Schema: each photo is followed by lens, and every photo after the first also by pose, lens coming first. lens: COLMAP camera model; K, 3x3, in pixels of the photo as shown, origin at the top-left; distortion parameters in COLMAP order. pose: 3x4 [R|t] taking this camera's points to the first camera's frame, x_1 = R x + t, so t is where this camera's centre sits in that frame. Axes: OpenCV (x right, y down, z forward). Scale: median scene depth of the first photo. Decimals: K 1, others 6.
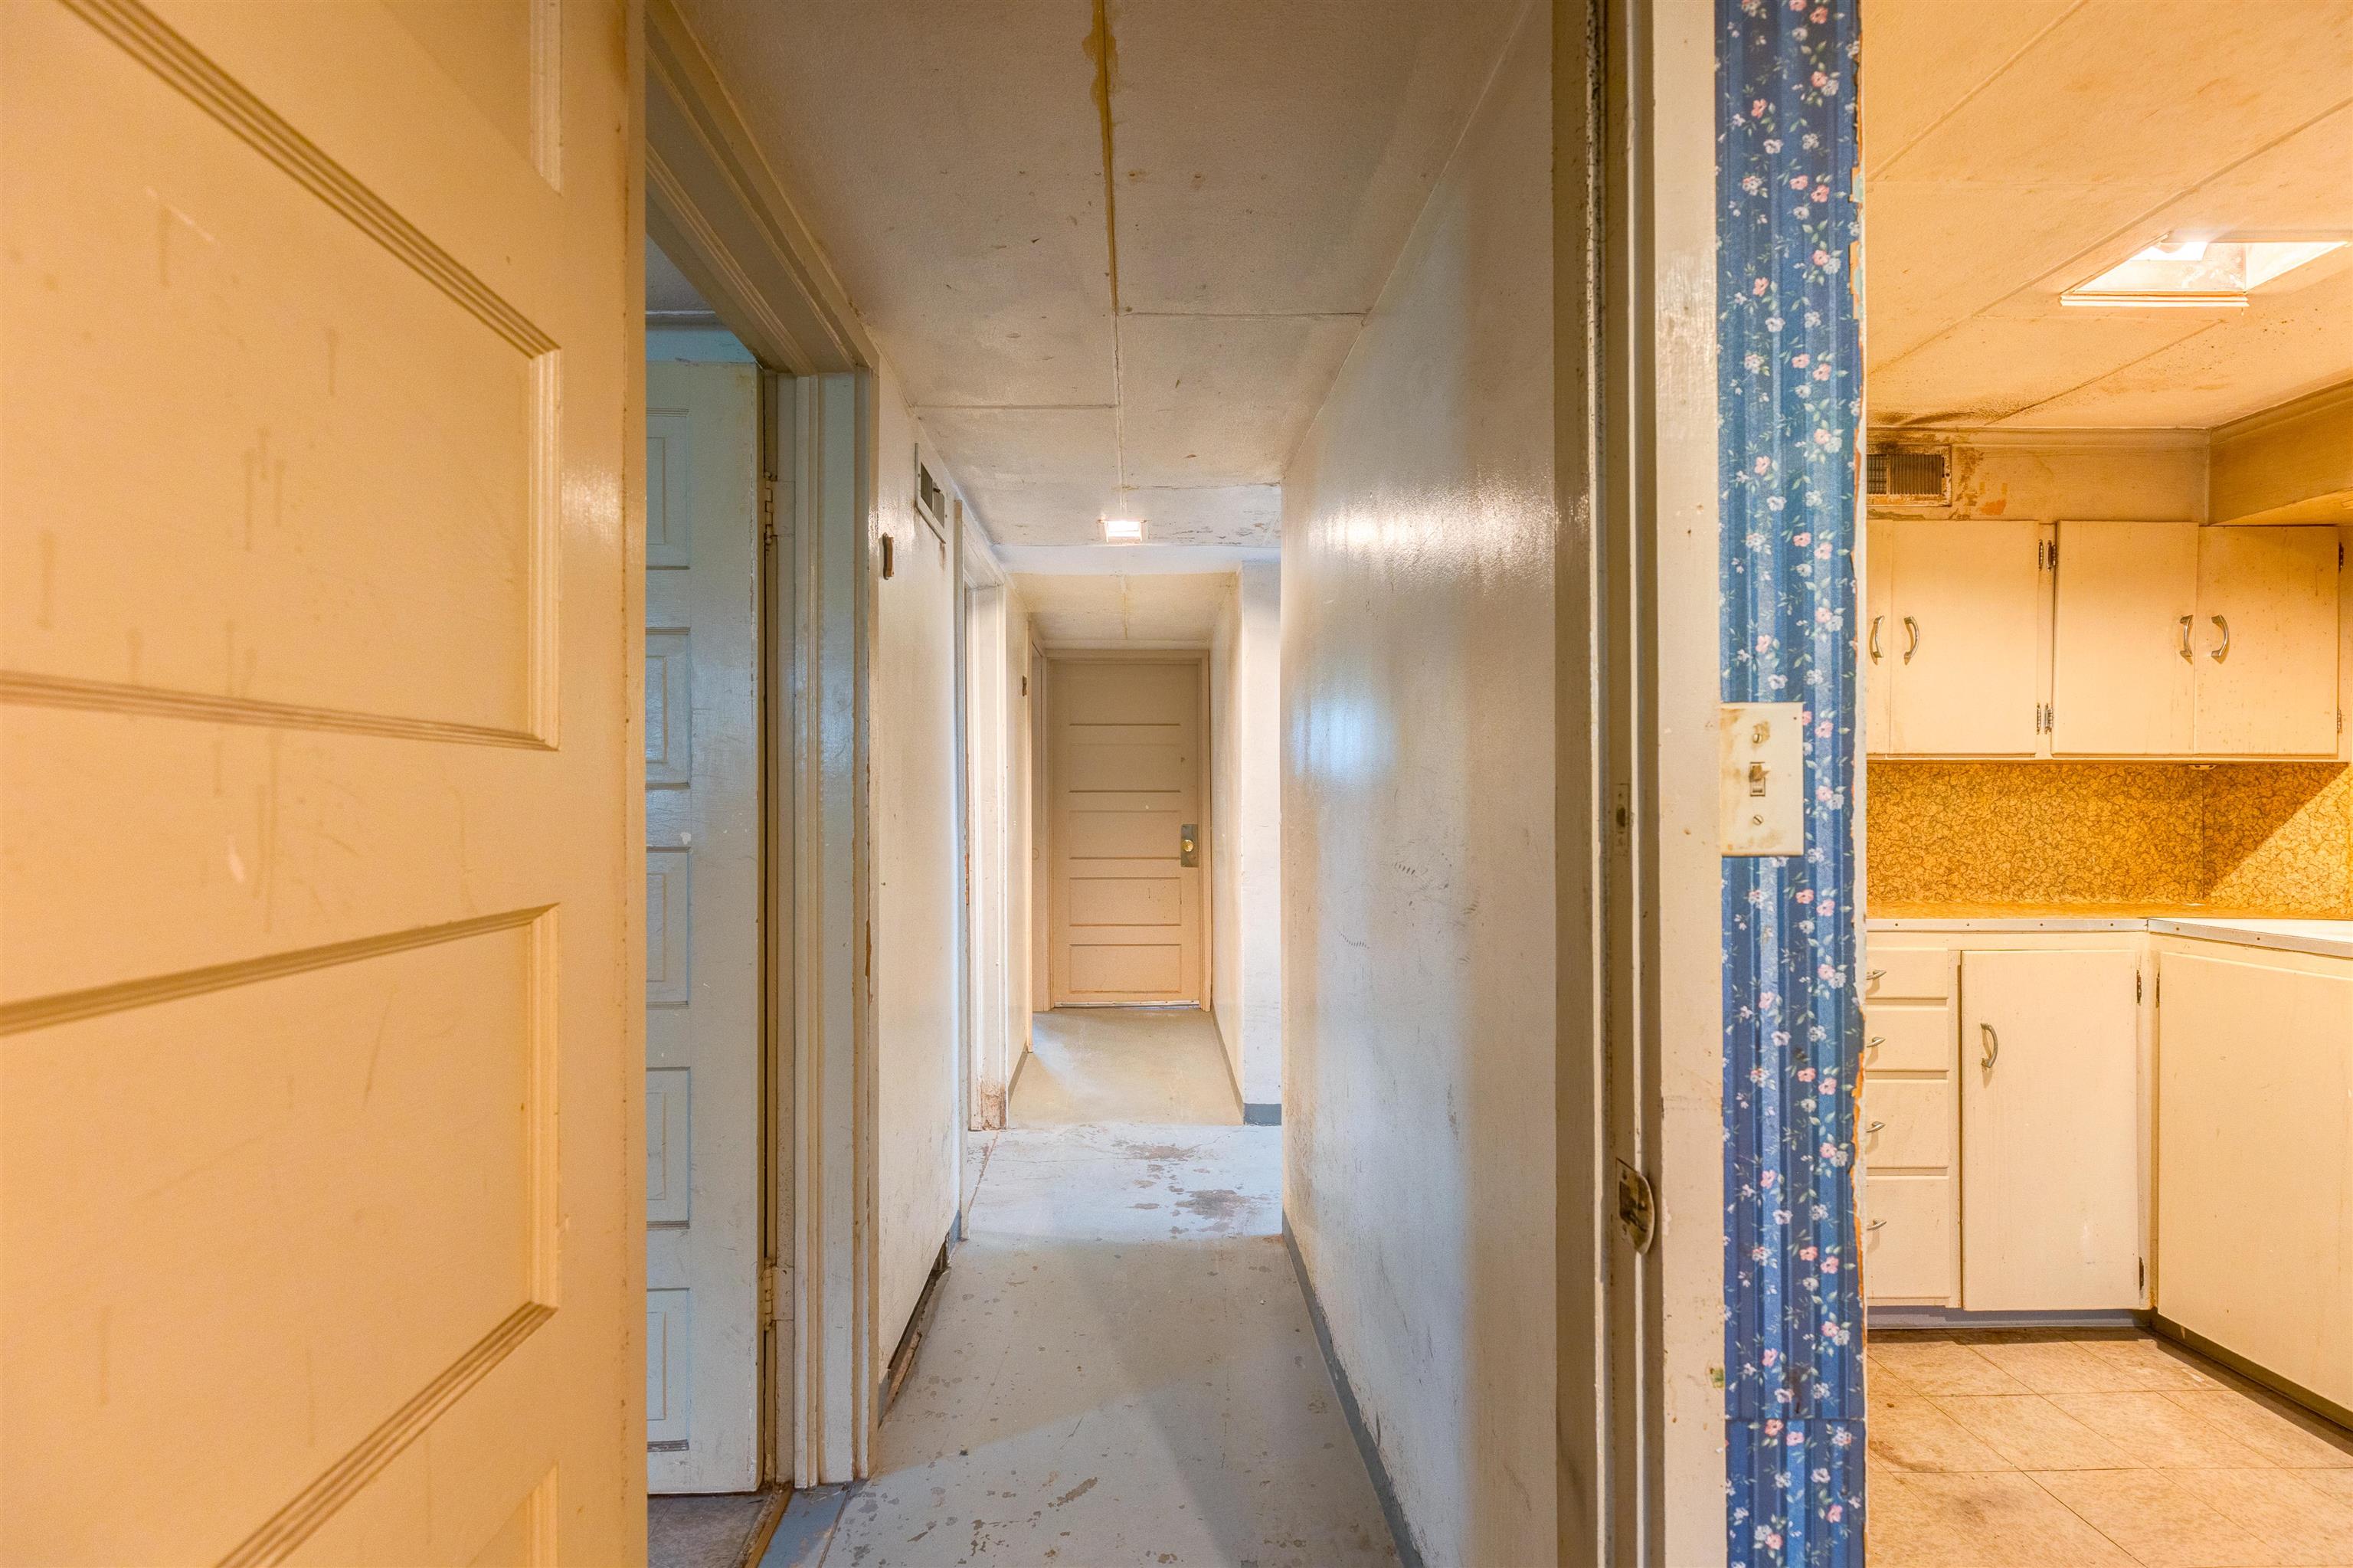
lens RADIAL K [[1052.8, 0, 1164.1], [0, 1052.8, 781.1], [0, 0, 1]] dist [0.000501, -0.000433]
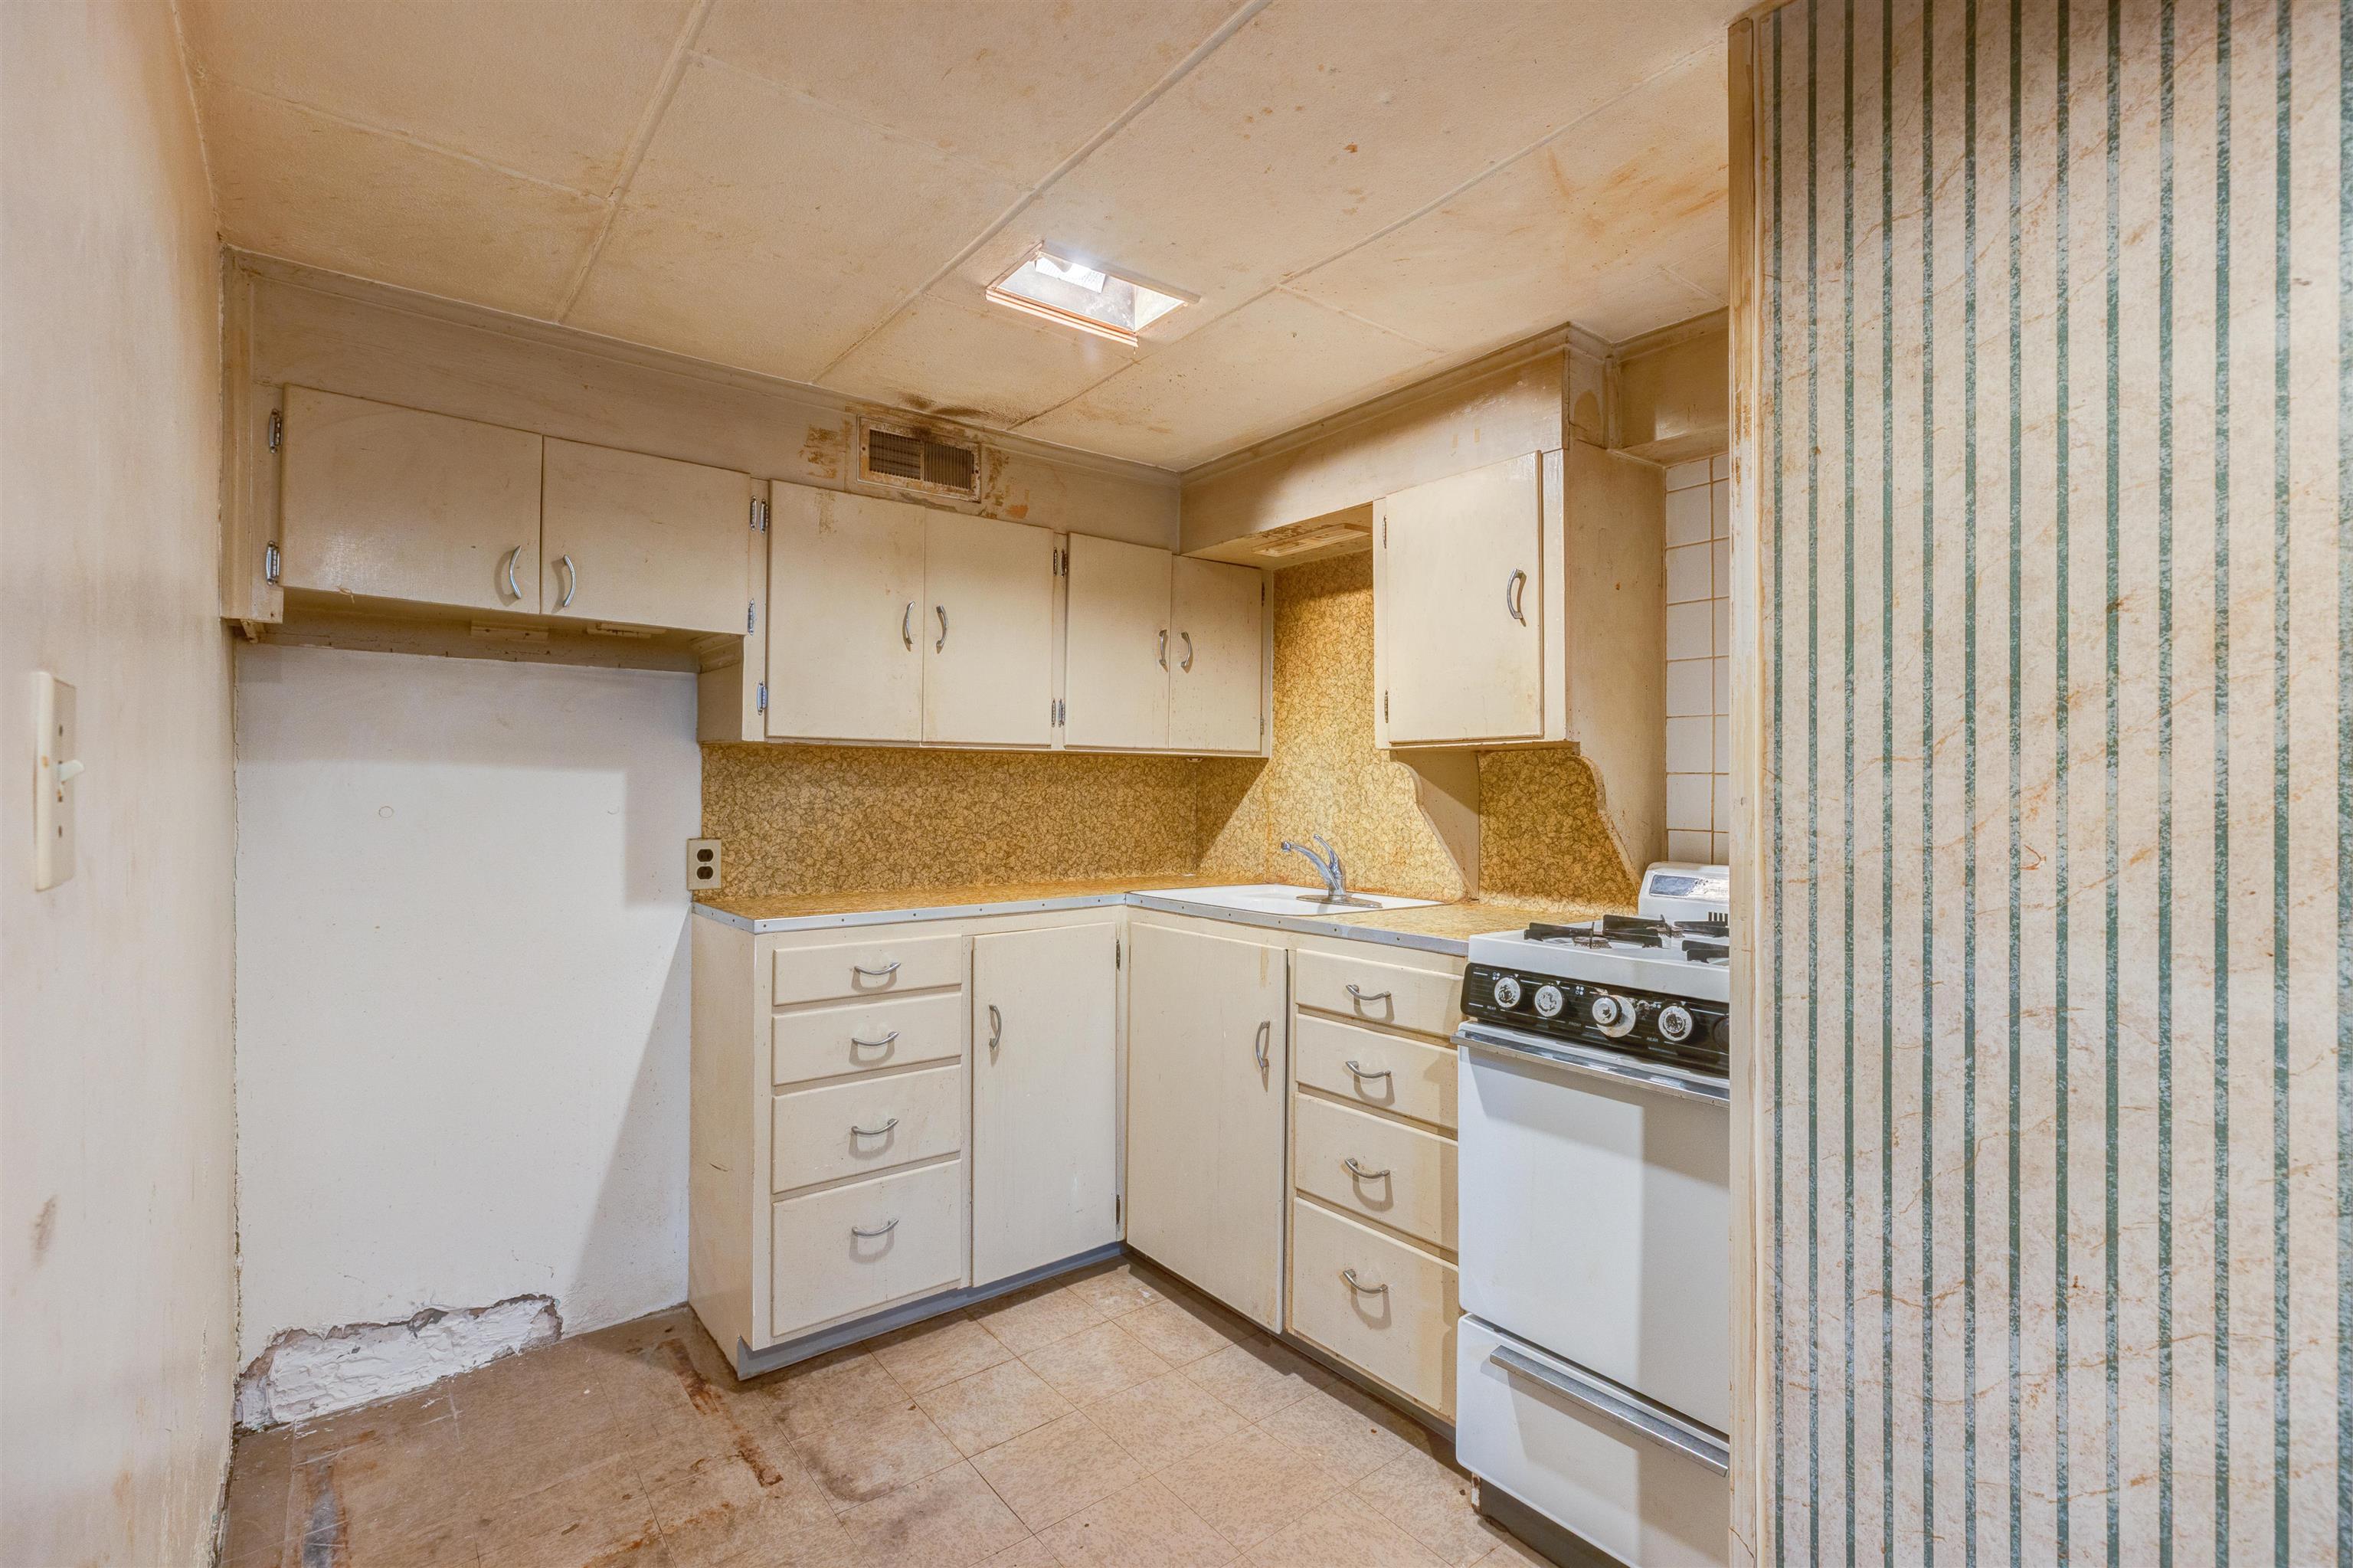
lens RADIAL K [[1052.8, 0, 1164.1], [0, 1052.8, 781.1], [0, 0, 1]] dist [0.000501, -0.000433]
pose [[0.800171, 0.000713, 0.599771, 0.275791], [-0.002091, 0.999997, 0.001601, 0.008622], [-0.599768, -0.002535, 0.800170, 0.068606]]
